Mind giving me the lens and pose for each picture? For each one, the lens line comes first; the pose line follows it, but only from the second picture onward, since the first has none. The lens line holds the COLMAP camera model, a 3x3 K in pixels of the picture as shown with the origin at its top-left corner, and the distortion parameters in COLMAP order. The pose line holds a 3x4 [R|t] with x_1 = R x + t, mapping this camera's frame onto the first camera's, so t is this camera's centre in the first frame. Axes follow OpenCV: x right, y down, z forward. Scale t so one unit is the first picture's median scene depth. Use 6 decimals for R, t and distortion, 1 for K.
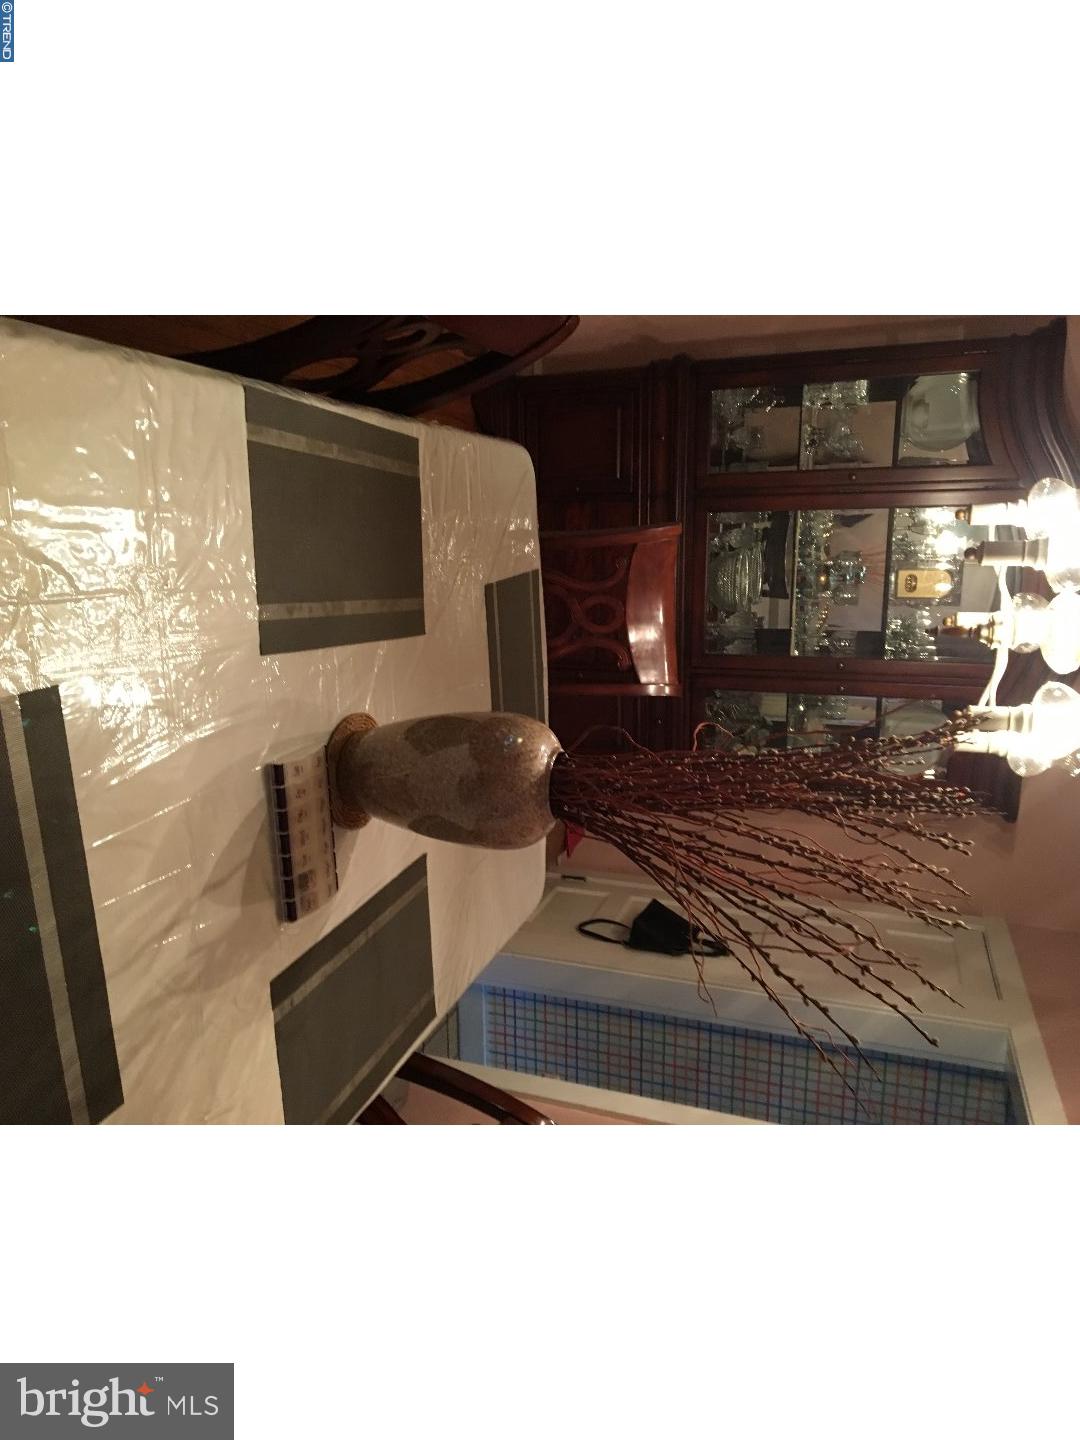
lens RADIAL K [[931.5, 0, 519.9], [0, 931.5, 715.9], [0, 0, 1]] dist [0.101669, -0.156329]
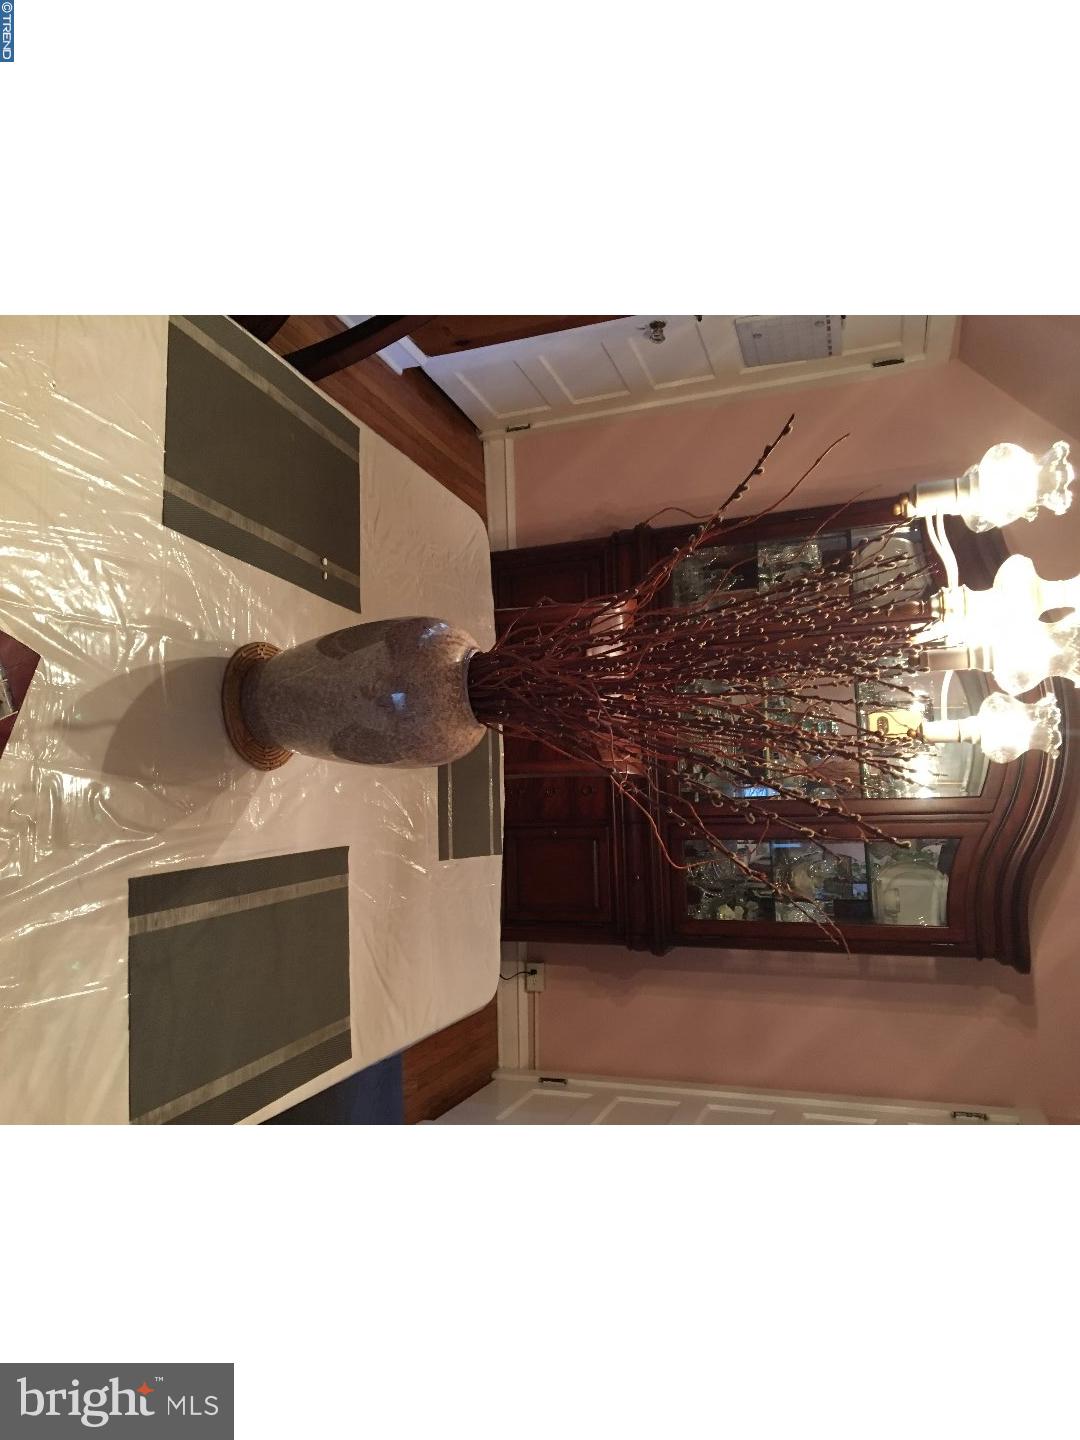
lens RADIAL K [[931.5, 0, 519.9], [0, 931.5, 715.9], [0, 0, 1]] dist [0.101669, -0.156329]
pose [[0.999999, 0.000281, -0.001426, 0.070680], [-0.000722, 0.947627, -0.319379, 0.337050], [0.001262, 0.319380, 0.947626, 0.120906]]
